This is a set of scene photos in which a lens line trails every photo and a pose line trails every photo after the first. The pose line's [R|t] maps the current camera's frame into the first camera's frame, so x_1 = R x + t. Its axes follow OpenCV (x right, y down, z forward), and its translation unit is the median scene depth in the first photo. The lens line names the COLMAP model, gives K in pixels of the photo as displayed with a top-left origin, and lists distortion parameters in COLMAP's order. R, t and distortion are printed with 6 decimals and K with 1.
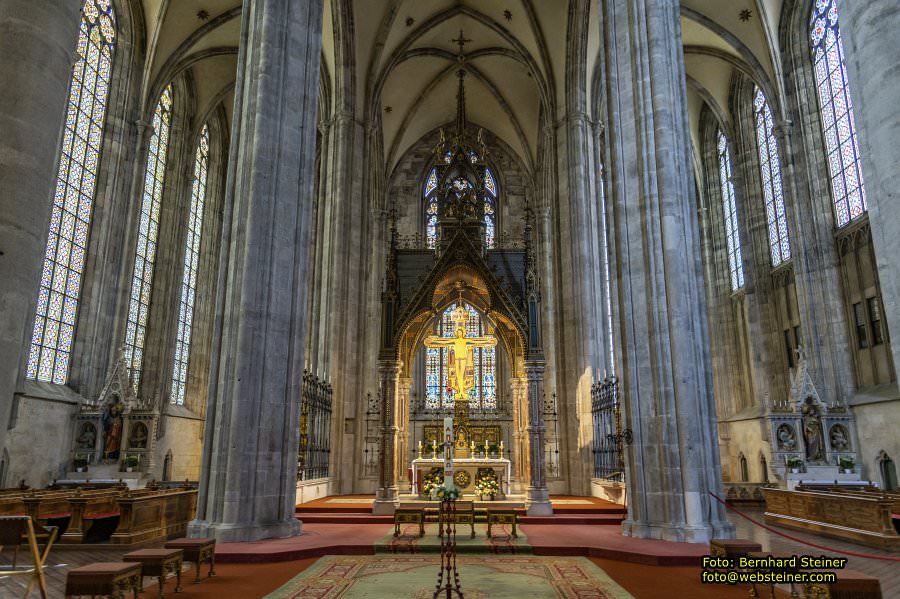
lens RADIAL K [[623.1, 0, 449.7], [0, 623.1, 301.3], [0, 0, 1]] dist [0.003858, 0.001098]
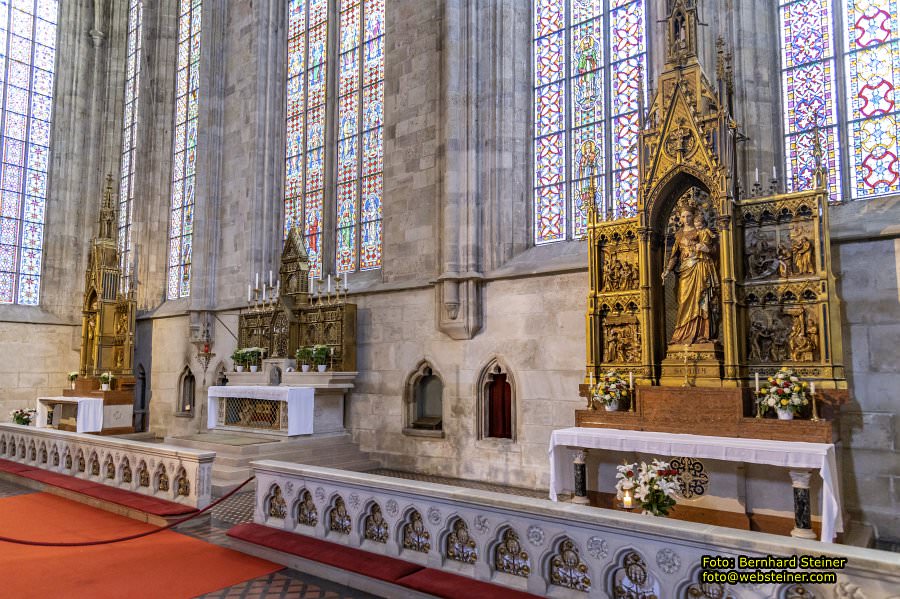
lens RADIAL K [[623.1, 0, 449.1], [0, 623.1, 304.7], [0, 0, 1]] dist [0.003858, 0.001098]
pose [[0.787006, -0.067921, -0.613195, 0.387162], [0.147638, 0.985777, 0.080296, 0.172479], [0.599019, -0.153725, 0.785840, 0.696453]]
